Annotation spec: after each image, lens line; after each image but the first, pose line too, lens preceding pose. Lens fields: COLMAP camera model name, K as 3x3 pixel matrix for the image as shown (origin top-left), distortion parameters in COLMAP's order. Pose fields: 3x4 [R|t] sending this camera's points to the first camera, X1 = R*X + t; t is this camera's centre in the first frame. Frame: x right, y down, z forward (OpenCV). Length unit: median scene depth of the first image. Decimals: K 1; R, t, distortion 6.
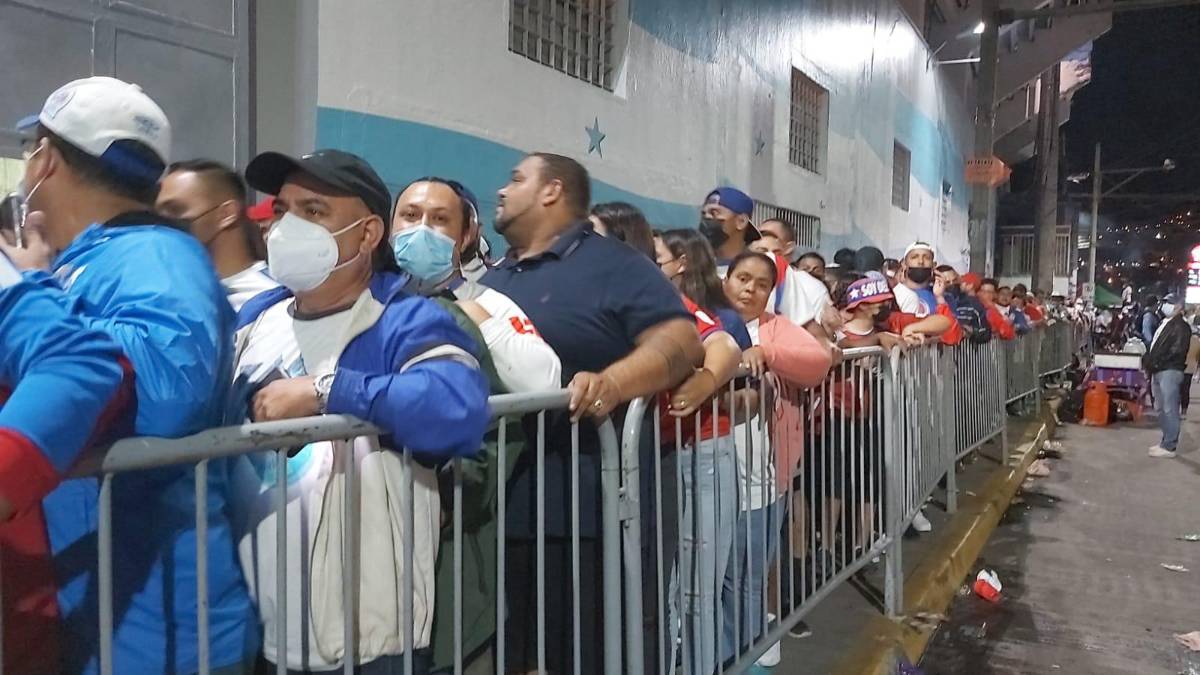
lens RADIAL K [[938.9, 0, 594.3], [0, 938.9, 337.1], [0, 0, 1]] dist [0.056886, -0.083536]
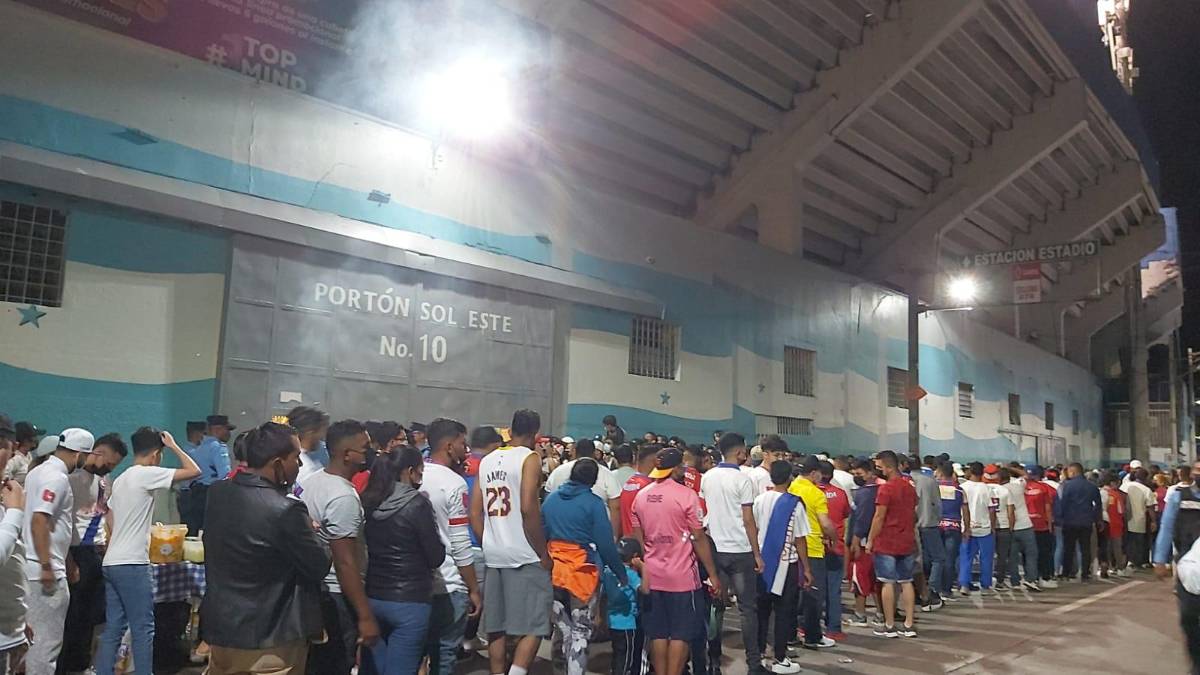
lens RADIAL K [[938.9, 0, 593.7], [0, 938.9, 334.6], [0, 0, 1]] dist [0.056886, -0.083536]
pose [[0.979598, -0.020323, -0.199936, 0.061578], [-0.014905, 0.984786, -0.173129, 0.011697], [0.200413, 0.172577, 0.964392, -0.290921]]
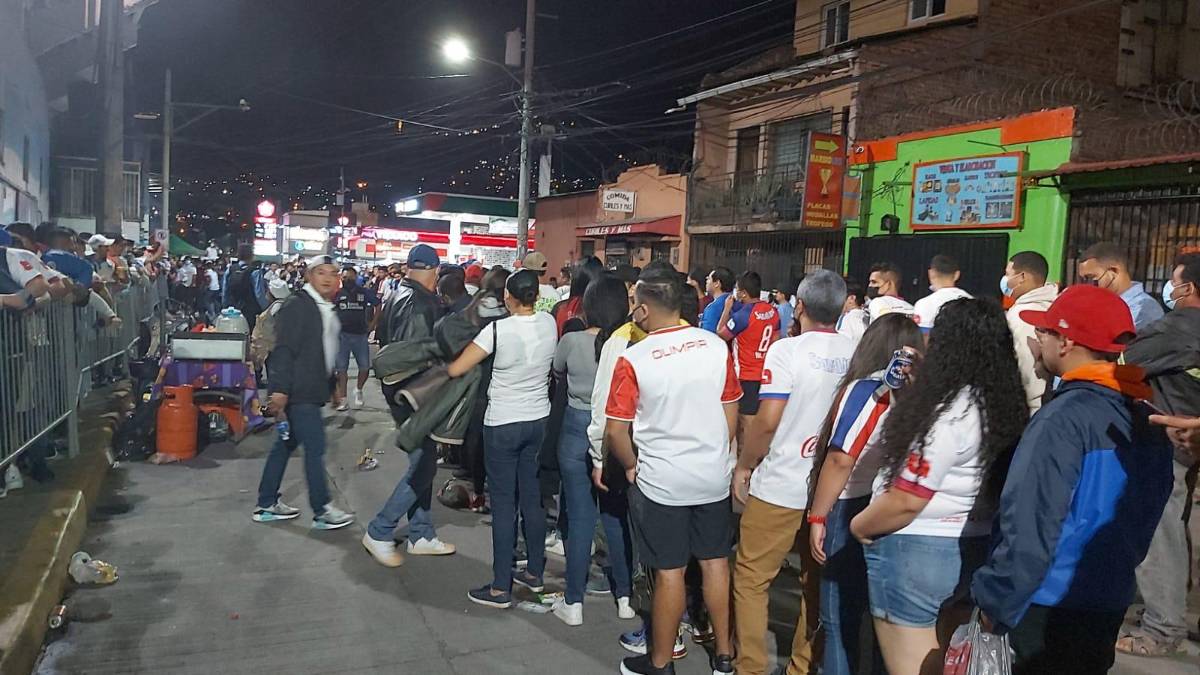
lens RADIAL K [[938.9, 0, 602.4], [0, 938.9, 341.0], [0, 0, 1]] dist [0.056886, -0.083536]
pose [[0.610304, -0.042464, 0.791028, 0.075918], [-0.004117, 0.998379, 0.056771, -0.005393], [-0.792157, -0.037904, 0.609140, 0.144777]]
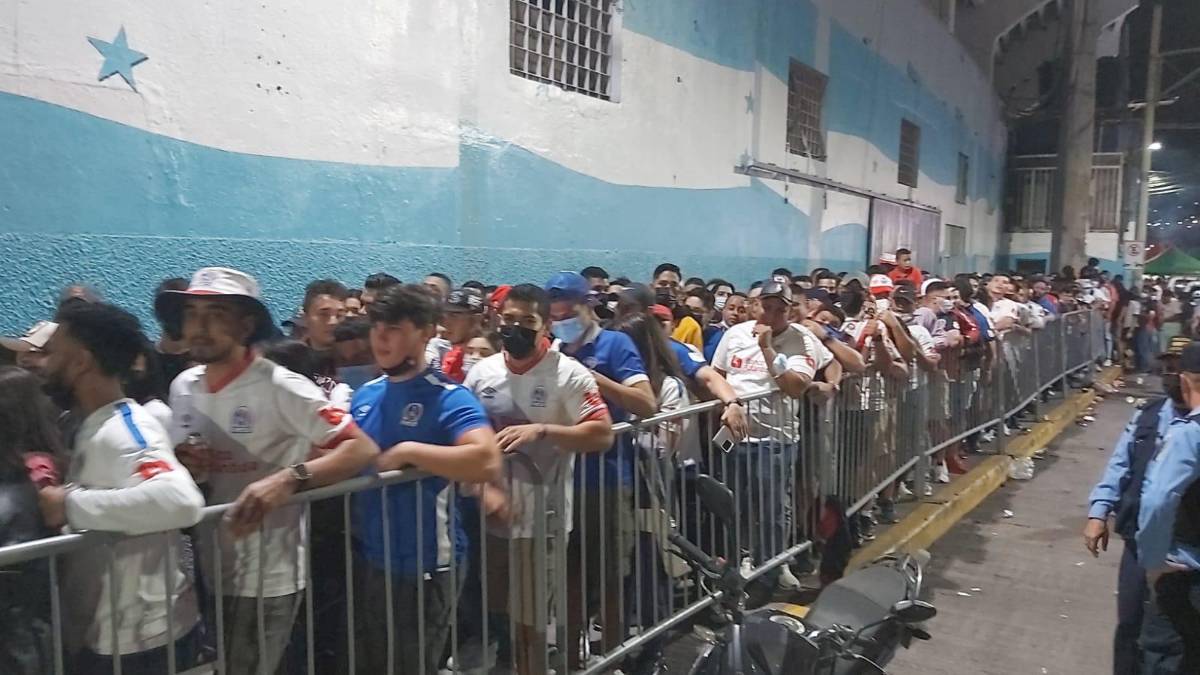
lens RADIAL K [[938.9, 0, 590.8], [0, 938.9, 334.4], [0, 0, 1]] dist [0.056886, -0.083536]
pose [[0.995694, 0.008854, -0.092278, 0.234694], [-0.005159, 0.999178, 0.040214, -0.020183], [0.092558, -0.039565, 0.994921, 0.368895]]
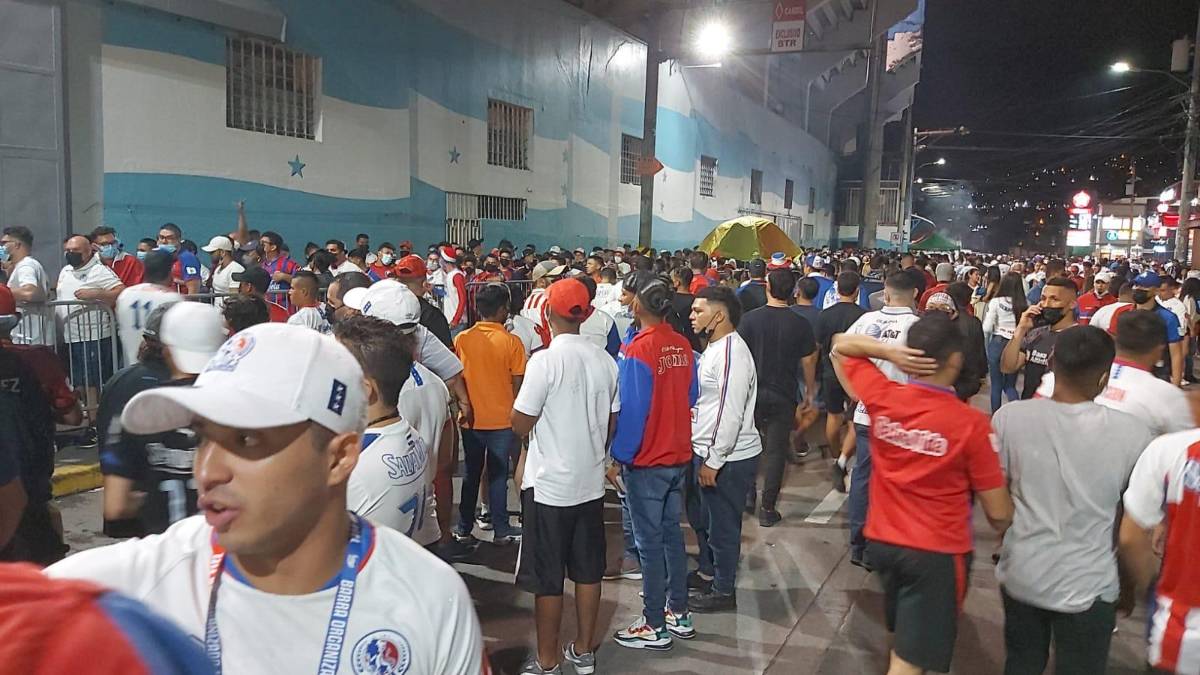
lens RADIAL K [[938.9, 0, 591.9], [0, 938.9, 342.6], [0, 0, 1]] dist [0.056886, -0.083536]
pose [[0.998690, 0.001138, 0.051156, 0.086919], [-0.004807, 0.997418, 0.071648, -0.002898], [-0.050942, -0.071800, 0.996117, -0.150841]]
